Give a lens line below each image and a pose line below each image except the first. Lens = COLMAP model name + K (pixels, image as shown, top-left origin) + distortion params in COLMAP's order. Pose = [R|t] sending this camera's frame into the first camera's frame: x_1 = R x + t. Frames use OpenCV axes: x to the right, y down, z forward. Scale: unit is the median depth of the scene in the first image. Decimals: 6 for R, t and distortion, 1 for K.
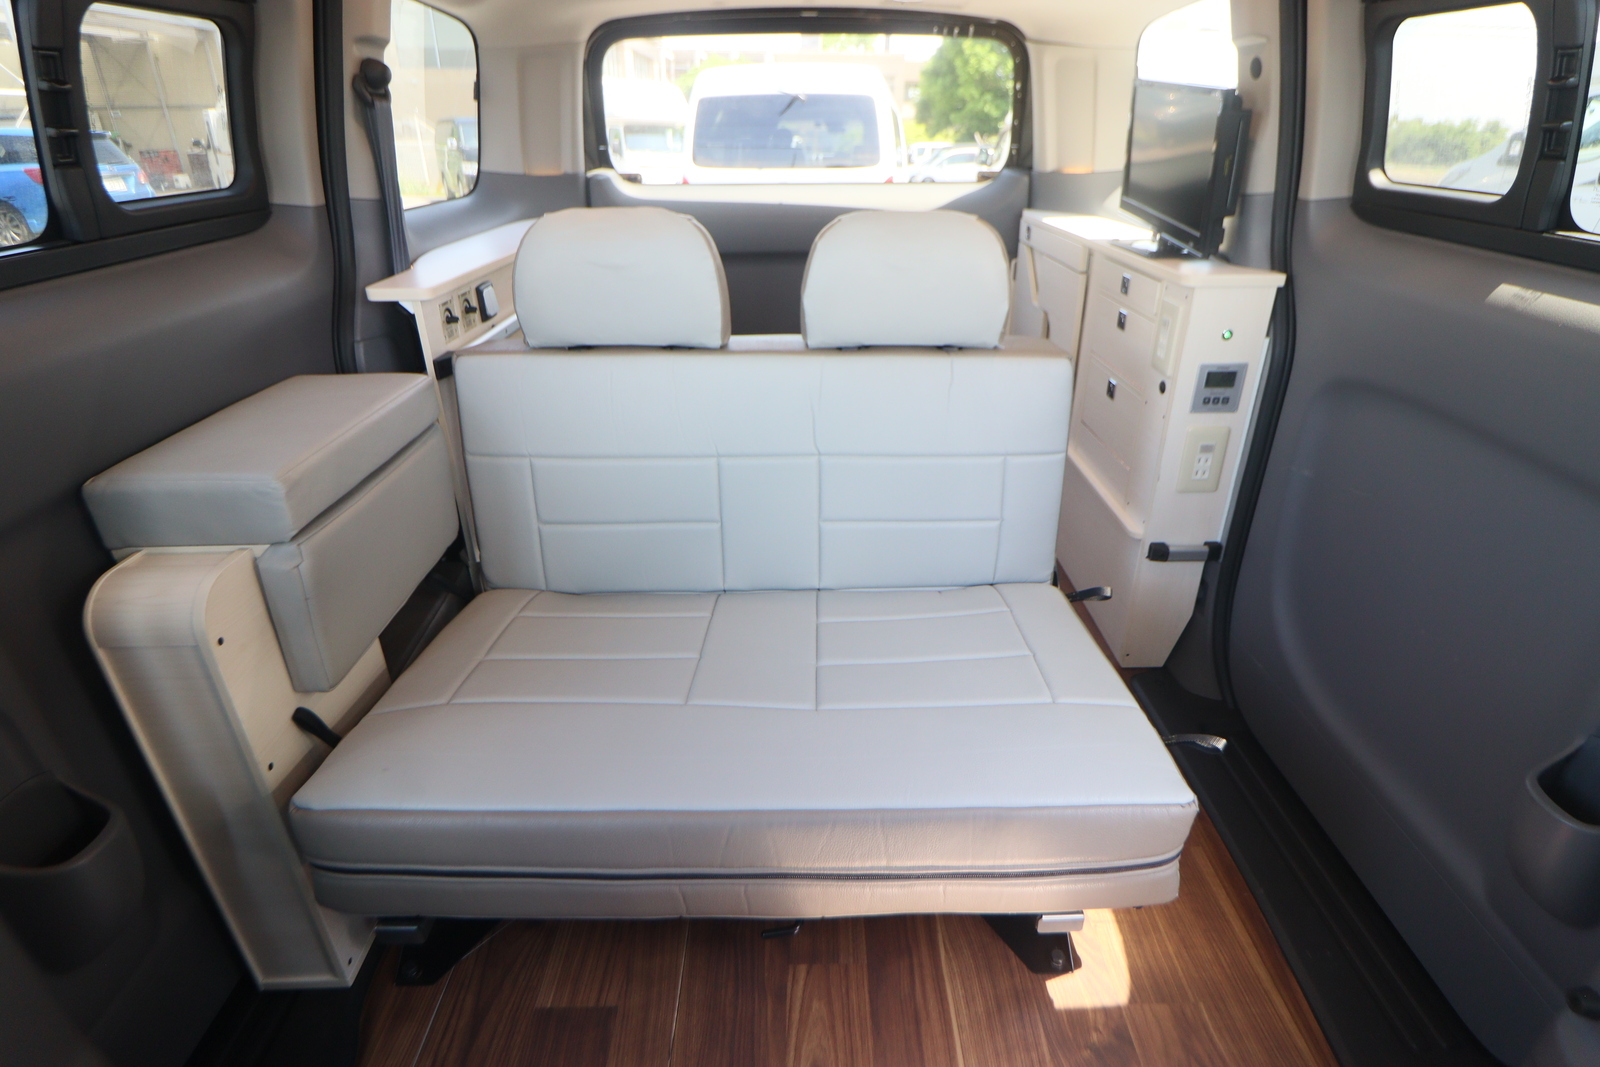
lens RADIAL K [[762.9, 0, 803.4], [0, 762.9, 491.4], [0, 0, 1]] dist [-0.000916, -0.015879]
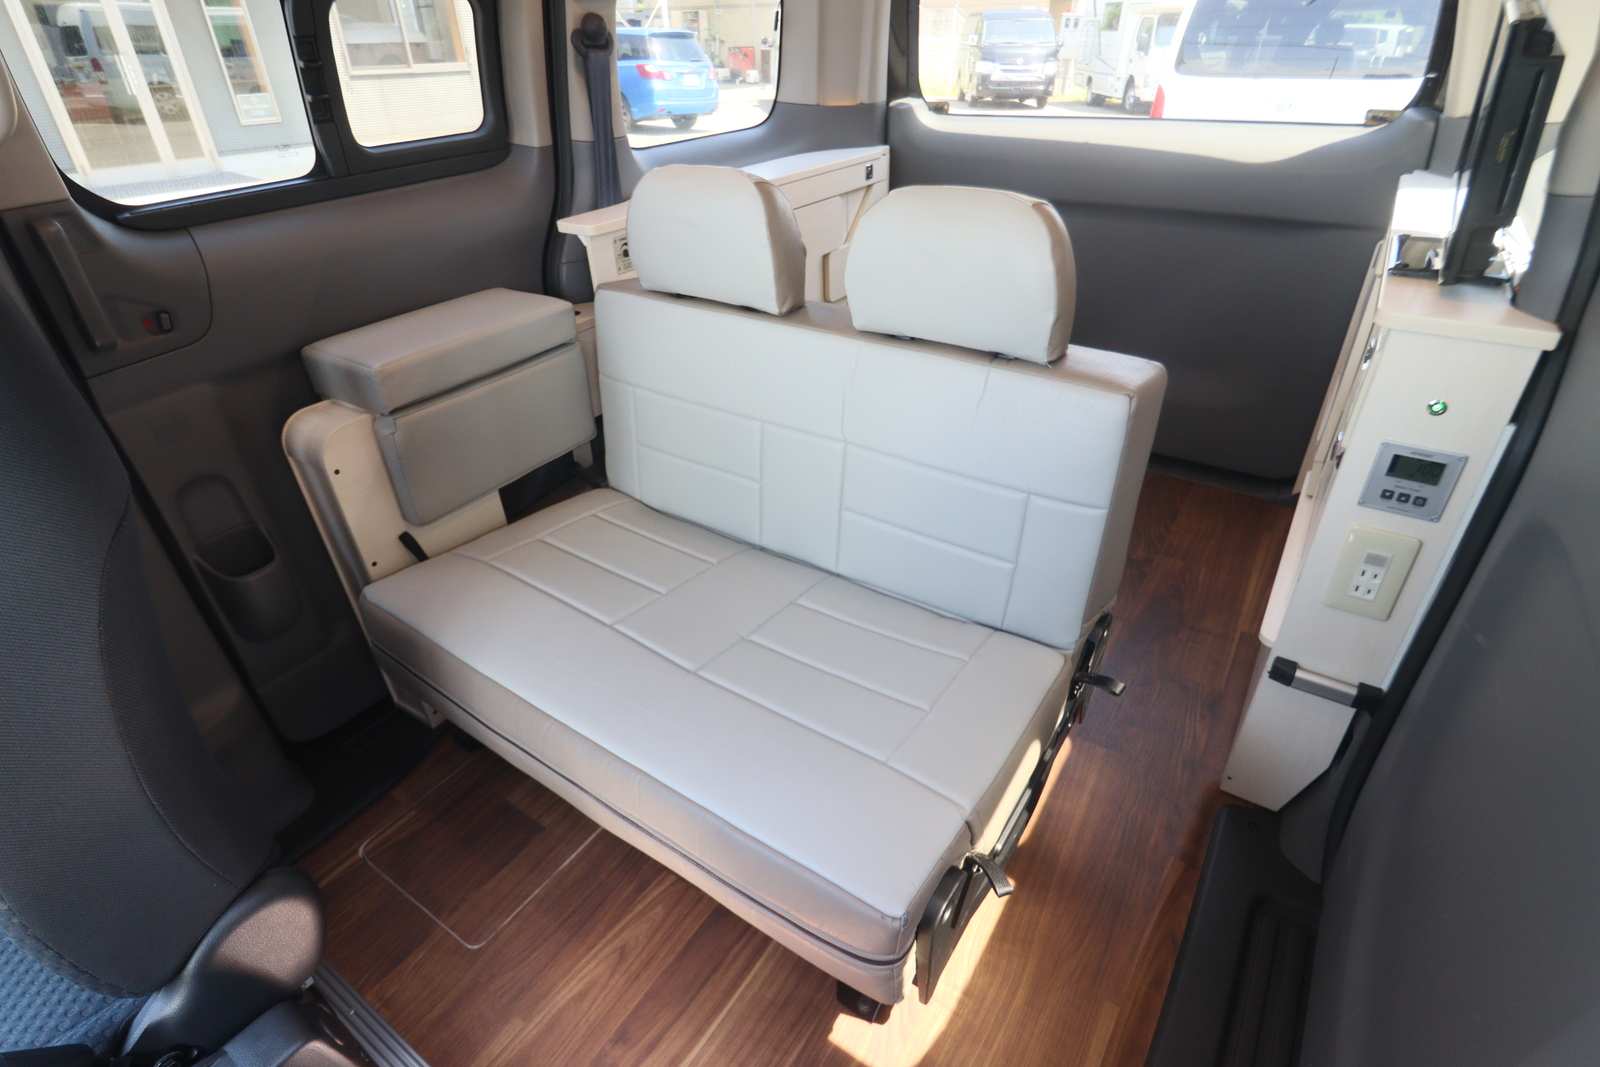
lens RADIAL K [[774.6, 0, 800.0], [0, 774.6, 533.5], [0, 0, 1]] dist [0.001008, -0.008383]
pose [[0.820606, 0.290019, -0.492437, 0.476407], [-0.216012, 0.955147, 0.202564, -0.119594], [0.529098, -0.059852, 0.846448, 0.121843]]
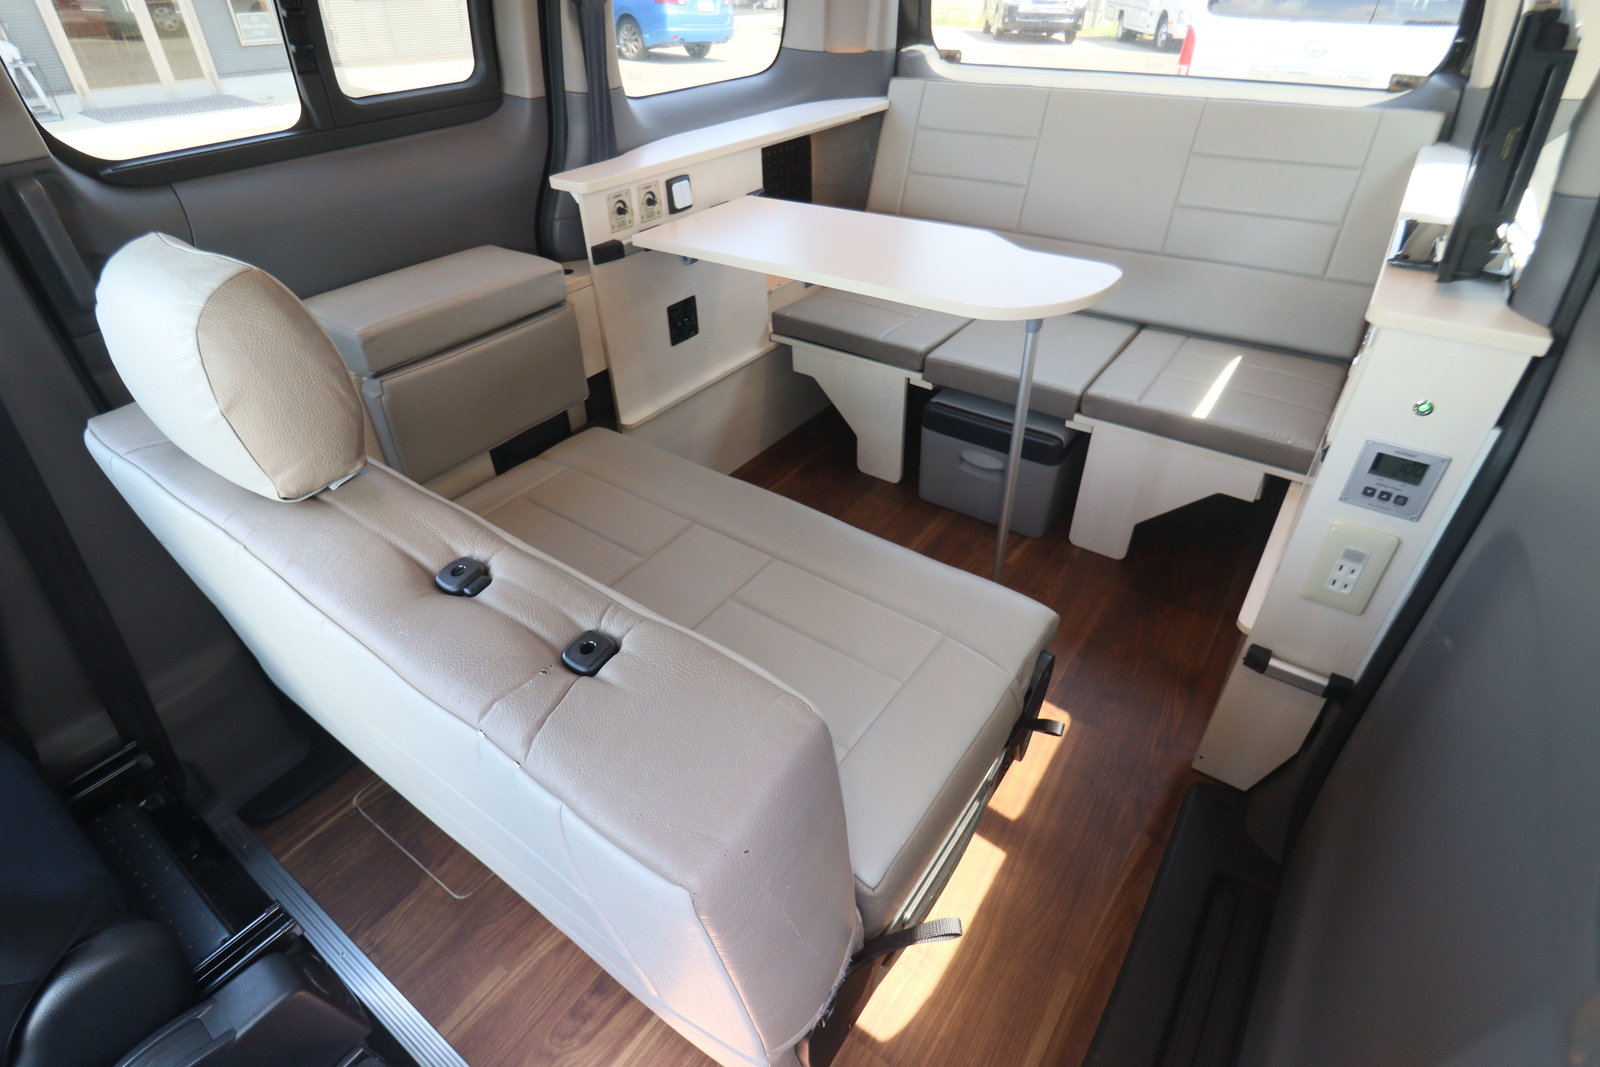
lens RADIAL K [[775.9, 0, 799.2], [0, 775.9, 527.8], [0, 0, 1]] dist [0.000549, -0.007776]
pose [[0.807418, 0.342377, -0.480473, 0.490778], [-0.238617, 0.934317, 0.264790, -0.161339], [0.539572, -0.099147, 0.836081, 0.134380]]
